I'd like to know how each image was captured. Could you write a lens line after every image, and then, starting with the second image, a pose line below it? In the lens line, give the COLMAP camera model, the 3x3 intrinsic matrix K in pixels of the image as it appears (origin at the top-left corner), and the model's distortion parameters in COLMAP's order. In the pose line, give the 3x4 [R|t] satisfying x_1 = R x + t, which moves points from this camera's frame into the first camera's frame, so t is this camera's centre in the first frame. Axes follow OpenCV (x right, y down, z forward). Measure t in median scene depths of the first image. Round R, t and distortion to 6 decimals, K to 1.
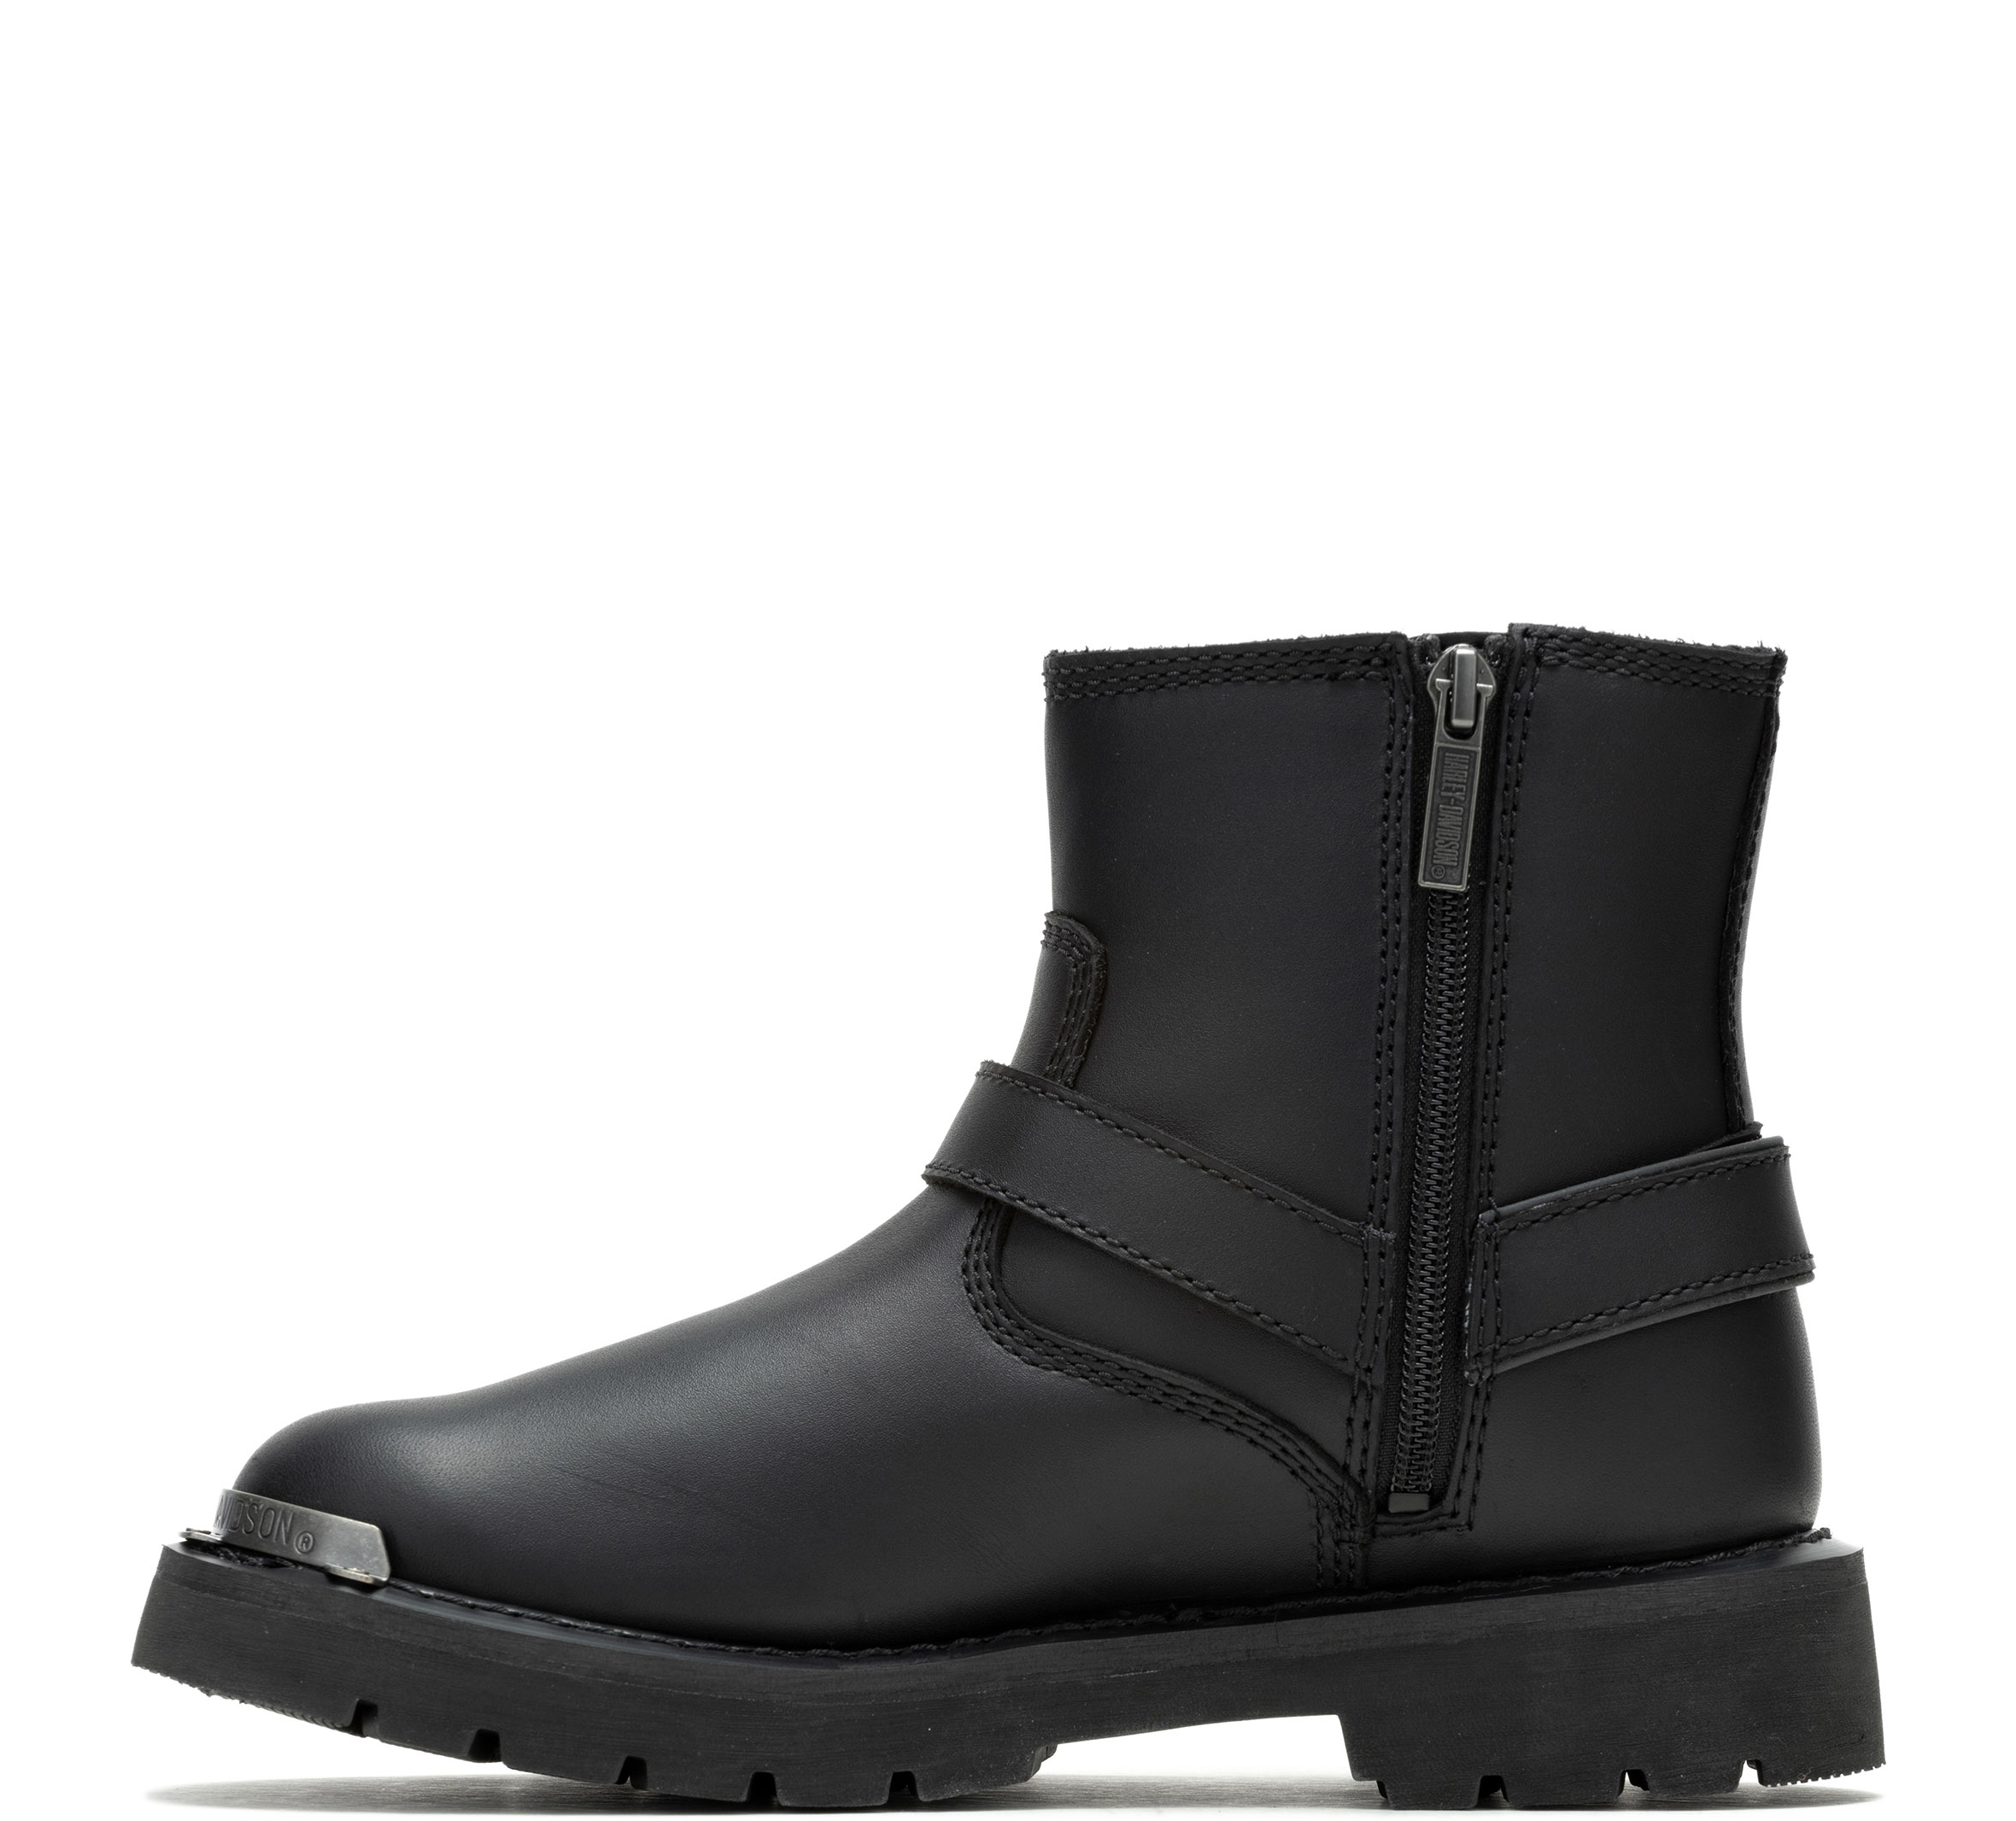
lens RADIAL K [[11124.4, 0, 1008.0], [0, 11124.4, 910.5], [0, 0, 1]] dist [-0.295463, 3.728398]
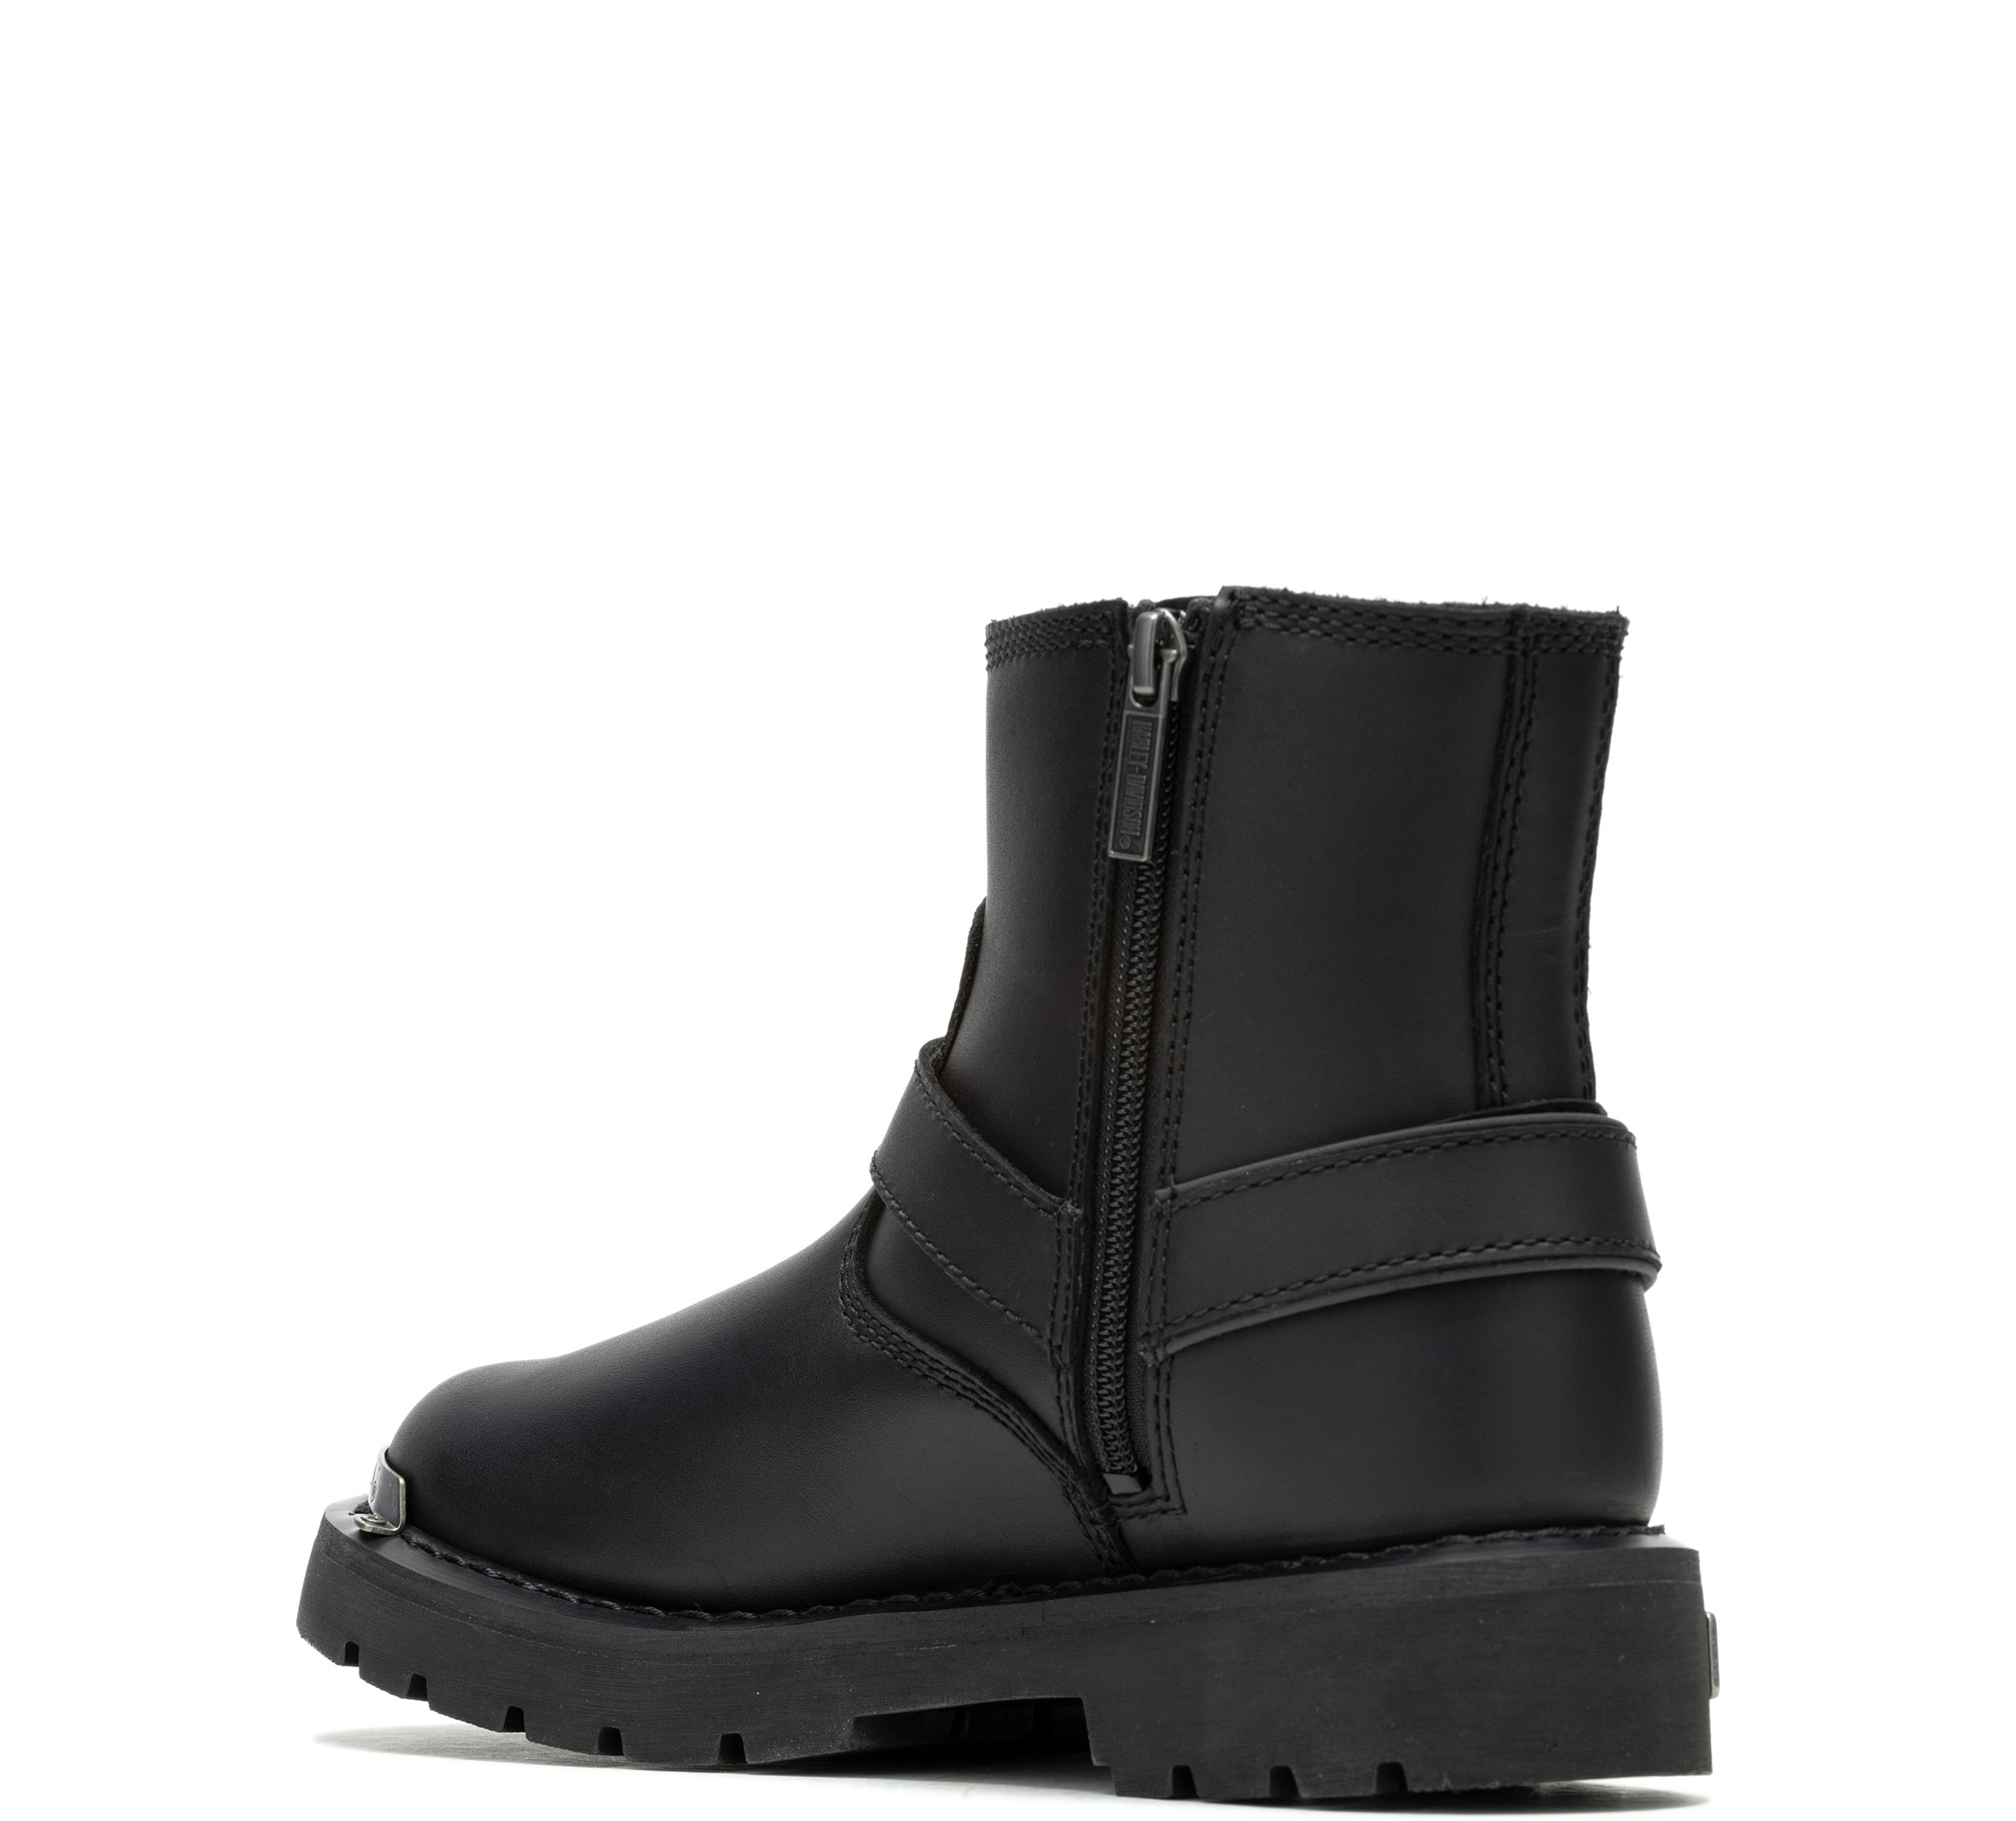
lens RADIAL K [[11124.4, 0, 1008.0], [0, 11124.4, 910.5], [0, 0, 1]] dist [-0.295463, 3.728398]
pose [[0.704600, -0.009372, -0.709543, 0.726744], [0.006394, 0.999956, -0.006859, 0.009224], [0.709576, 0.000296, 0.704629, 0.299272]]
